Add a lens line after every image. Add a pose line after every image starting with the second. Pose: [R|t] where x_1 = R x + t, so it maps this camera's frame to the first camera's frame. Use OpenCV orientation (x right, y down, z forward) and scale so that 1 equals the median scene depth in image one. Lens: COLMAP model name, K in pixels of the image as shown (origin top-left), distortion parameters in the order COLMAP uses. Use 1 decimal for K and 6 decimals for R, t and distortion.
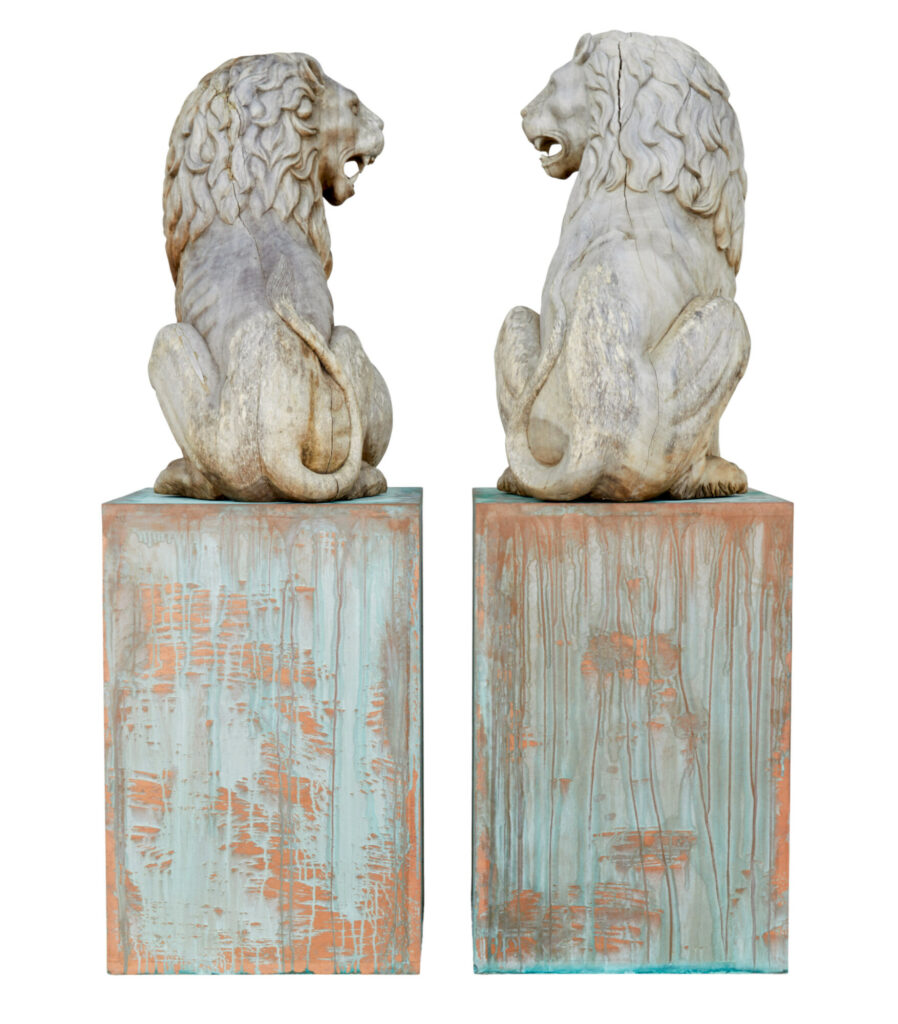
lens RADIAL K [[2243.2, 0, 445.3], [0, 2243.2, 513.7], [0, 0, 1]] dist [-0.024181, 0.000000]
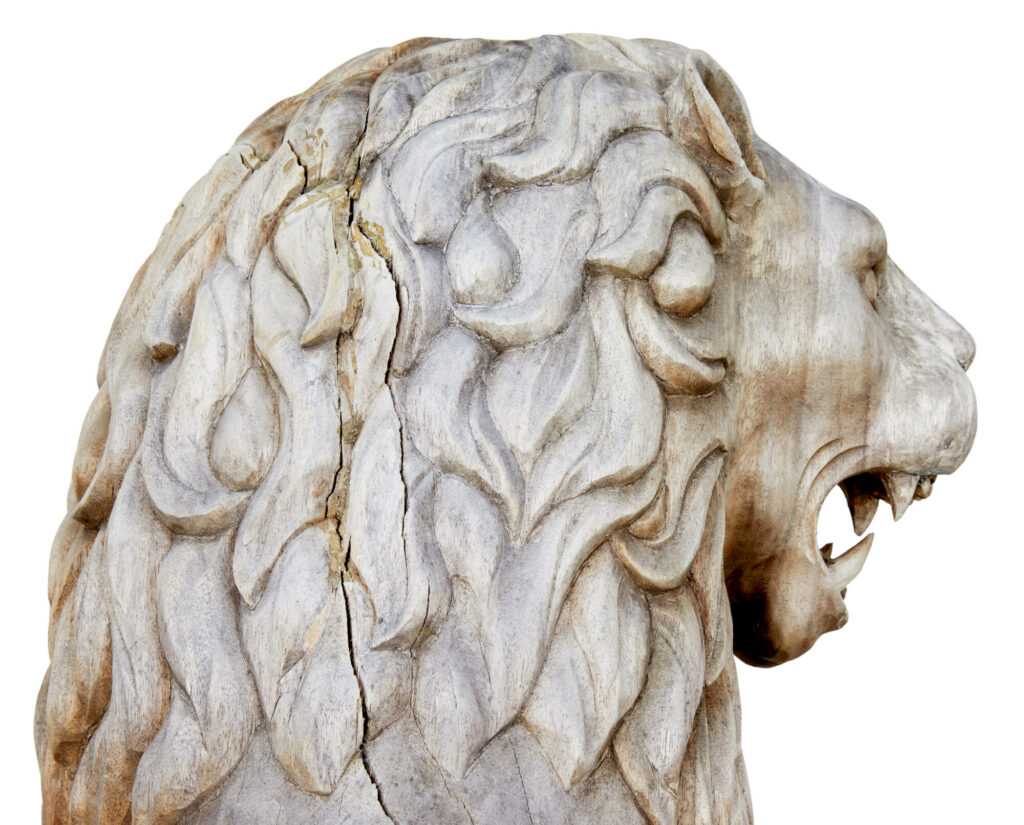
lens RADIAL K [[2191.8, 0, 514.2], [0, 2191.8, 412.1], [0, 0, 1]] dist [0.025758, 0.000000]
pose [[0.997481, 0.062753, -0.033064, -0.072061], [-0.065969, 0.992028, -0.107367, -0.141781], [0.026063, 0.109277, 0.993670, 0.781664]]
